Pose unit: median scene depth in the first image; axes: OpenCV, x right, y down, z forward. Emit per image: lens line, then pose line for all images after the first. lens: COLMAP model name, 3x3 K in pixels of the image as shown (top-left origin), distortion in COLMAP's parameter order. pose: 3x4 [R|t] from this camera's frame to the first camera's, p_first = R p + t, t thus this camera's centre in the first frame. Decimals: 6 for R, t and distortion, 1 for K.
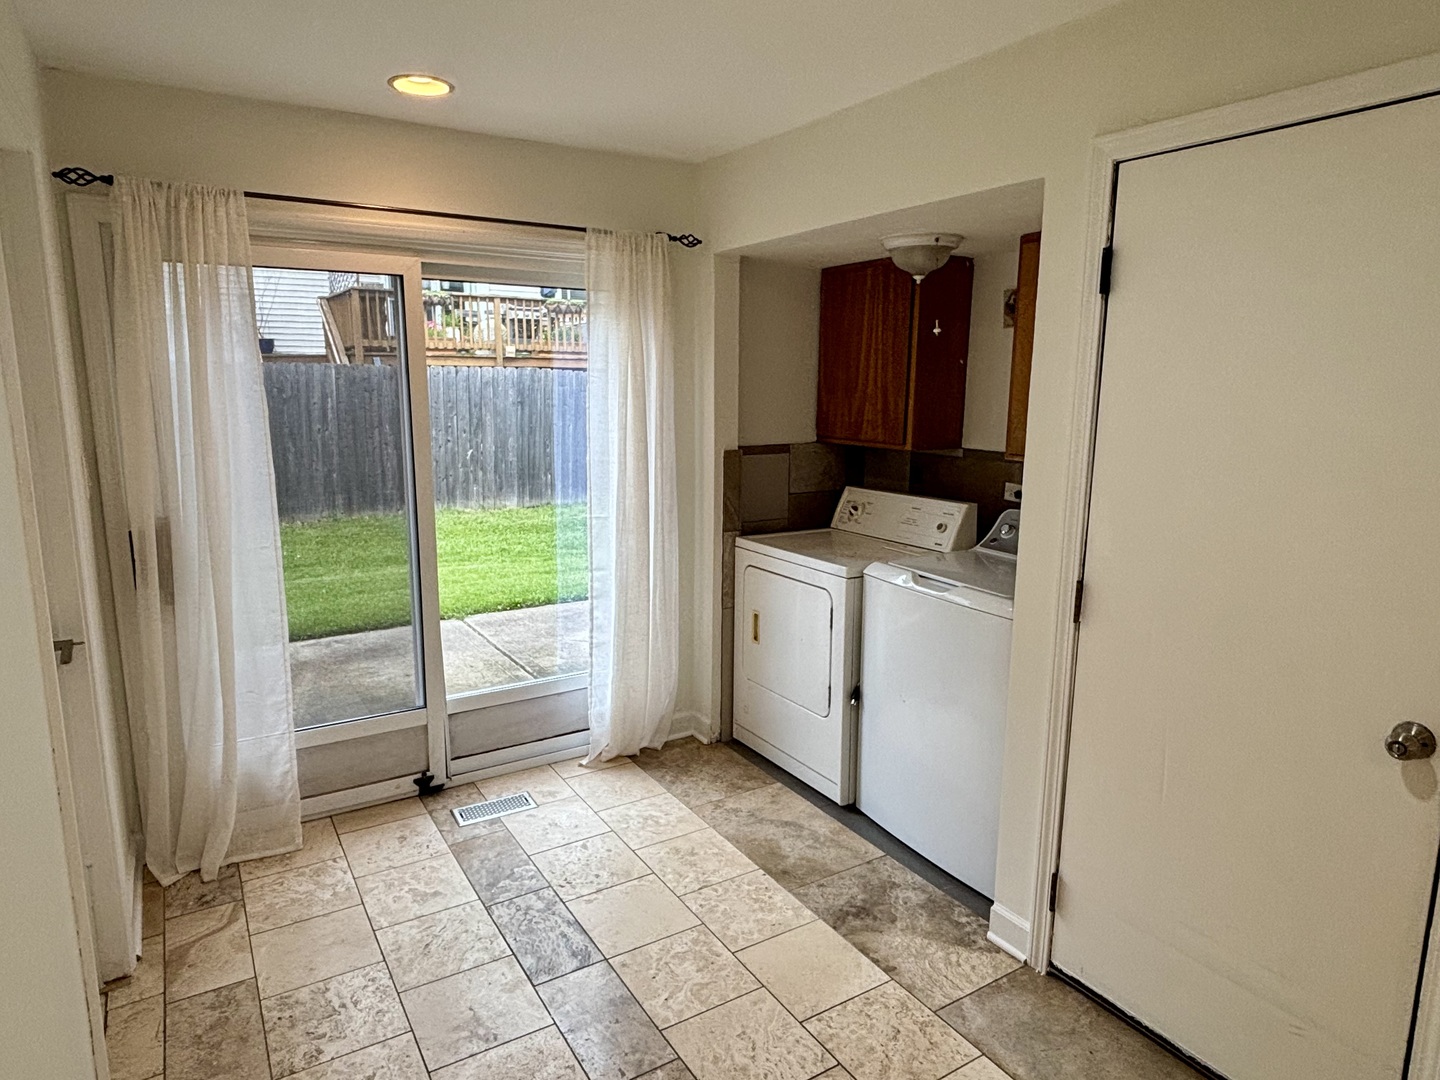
lens RADIAL K [[881.8, 0, 712.6], [0, 881.8, 531.5], [0, 0, 1]] dist [0.023087, -0.022726]
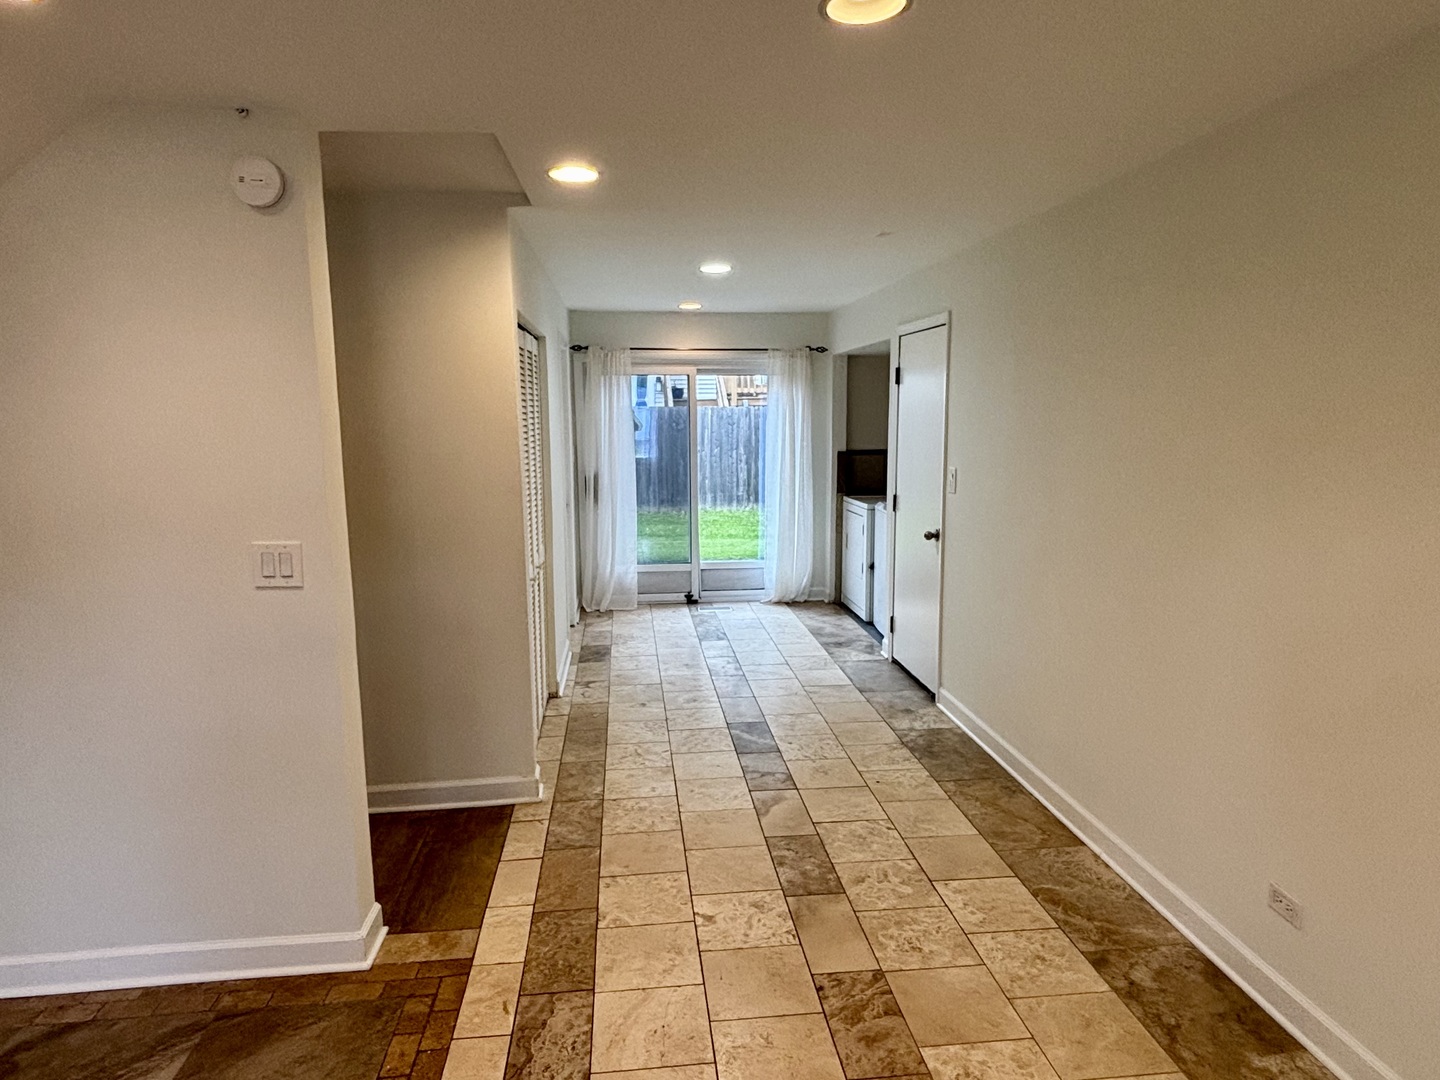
lens RADIAL K [[881.8, 0, 730.8], [0, 881.8, 535.1], [0, 0, 1]] dist [0.023087, -0.022726]
pose [[0.909576, 0.048740, -0.412669, 0.695454], [-0.062719, 0.997823, -0.020388, 0.169462], [0.410777, 0.044427, 0.910653, -1.010496]]
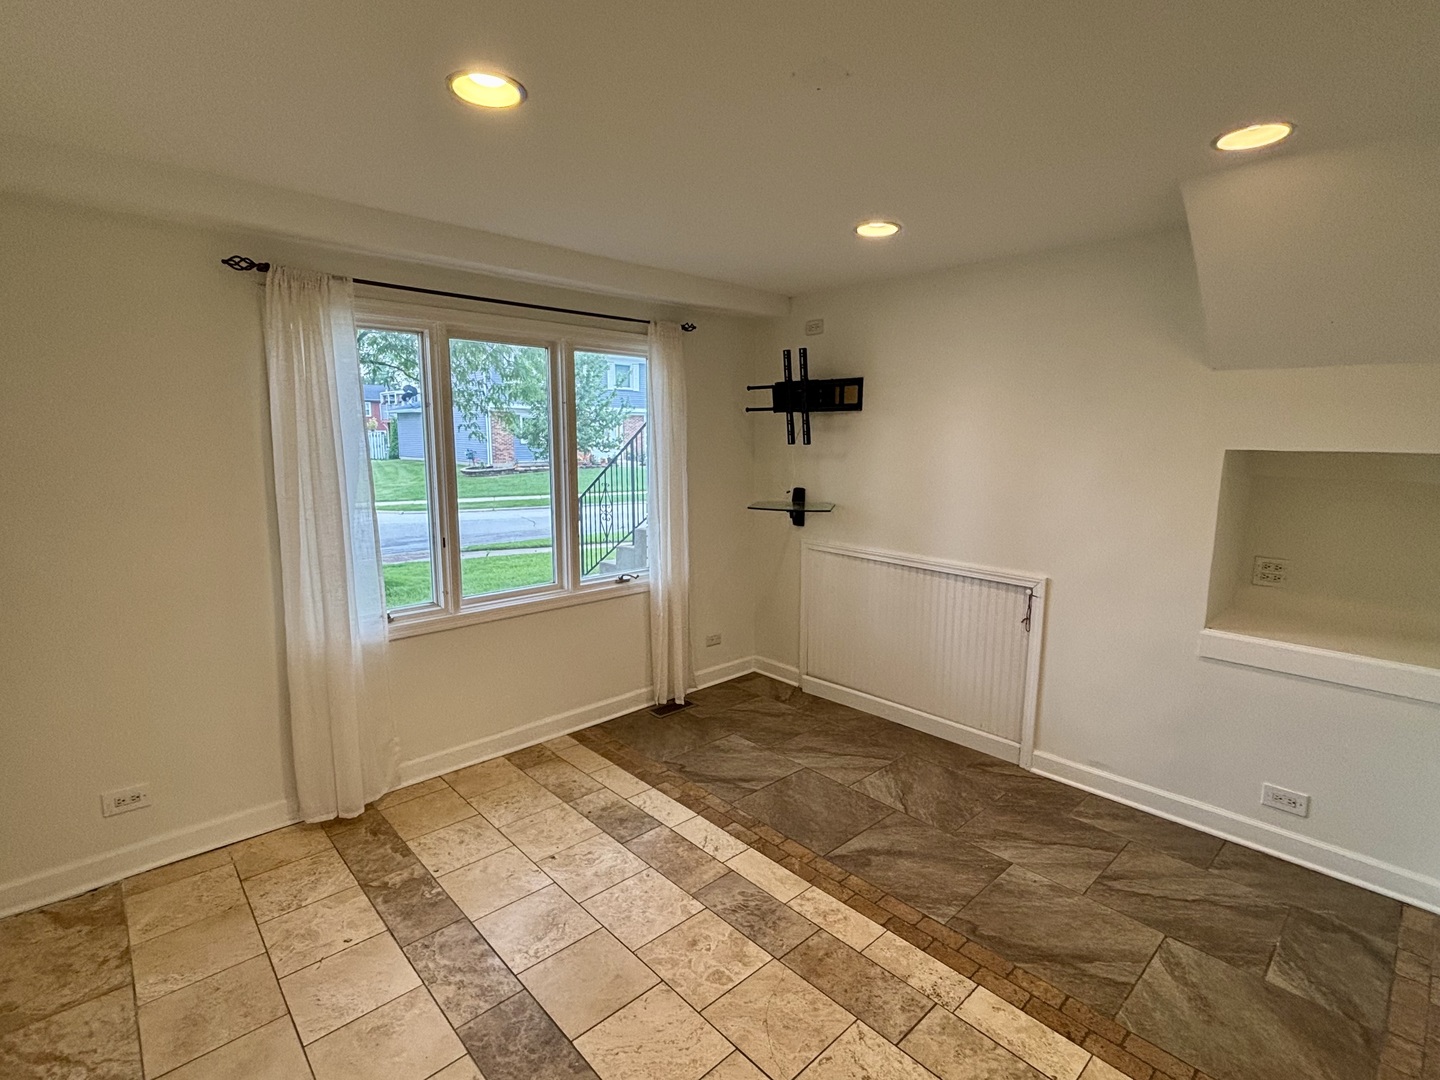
lens RADIAL K [[713.2, 0, 722.6], [0, 713.2, 535.7], [0, 0, 1]] dist [0.033873, 0.001353]
pose [[-0.977040, 0.019499, -0.212161, 0.675401], [-0.049426, 0.947892, 0.314736, 0.022702], [0.207243, 0.317996, -0.925164, -0.176499]]
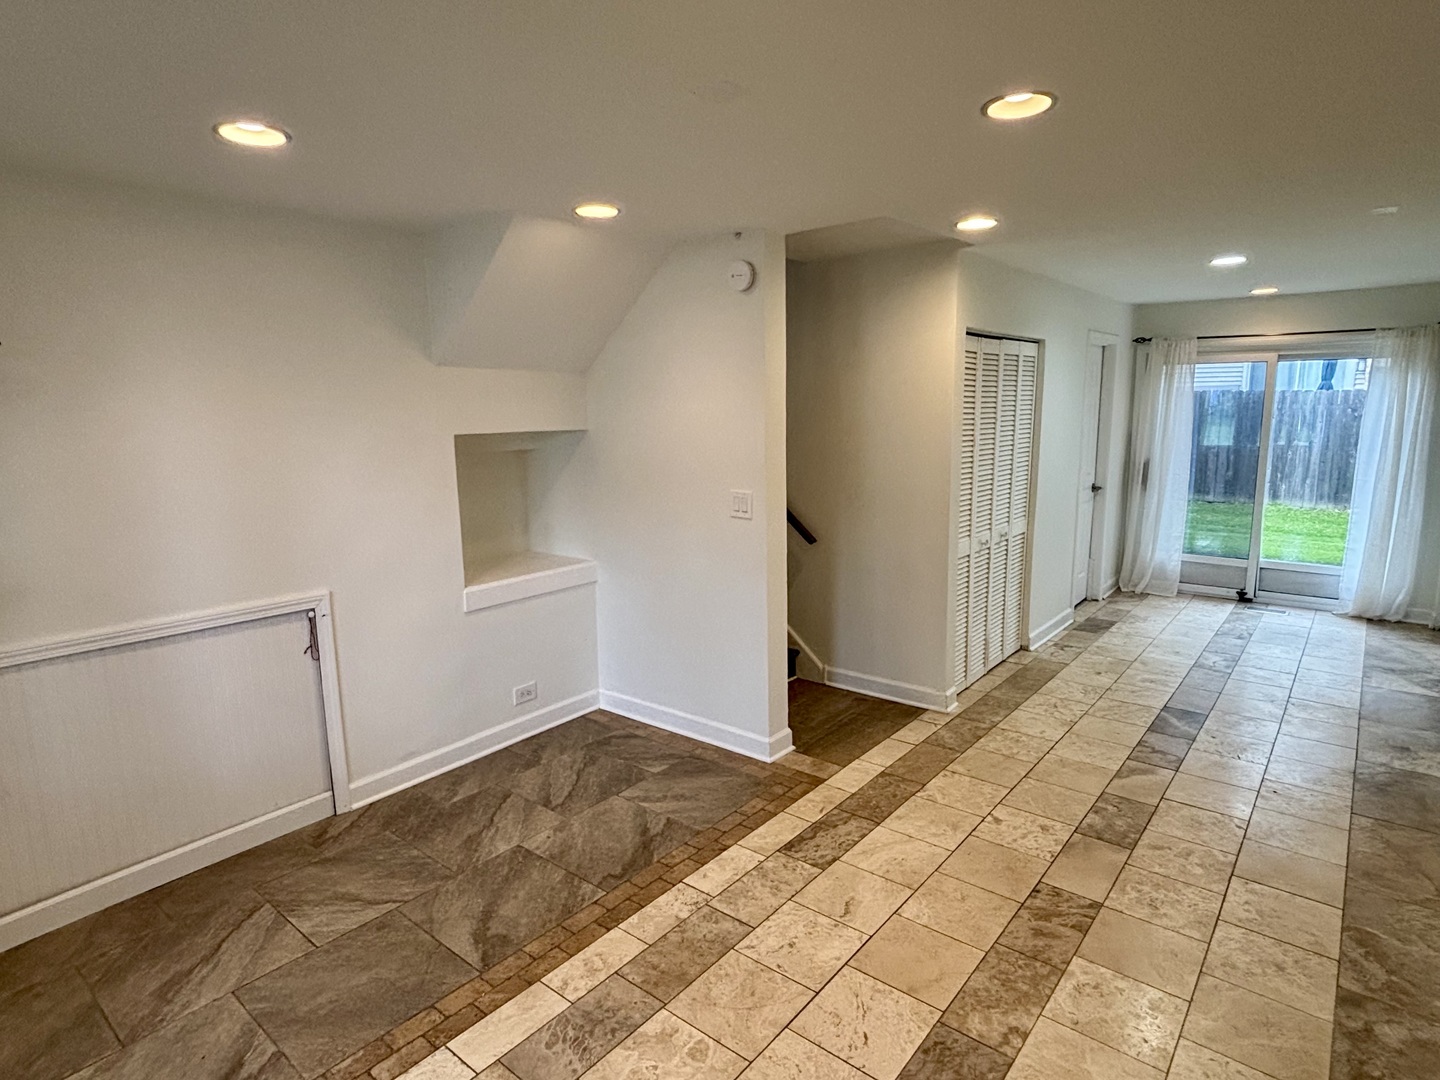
lens RADIAL K [[814.6, 0, 718.3], [0, 814.6, 542.7], [0, 0, 1]] dist [0.000273, 0.004309]
pose [[0.335113, 0.153464, -0.929596, 1.095740], [-0.149076, 0.982853, 0.108515, 0.137584], [0.930309, 0.102216, 0.352245, -0.914174]]
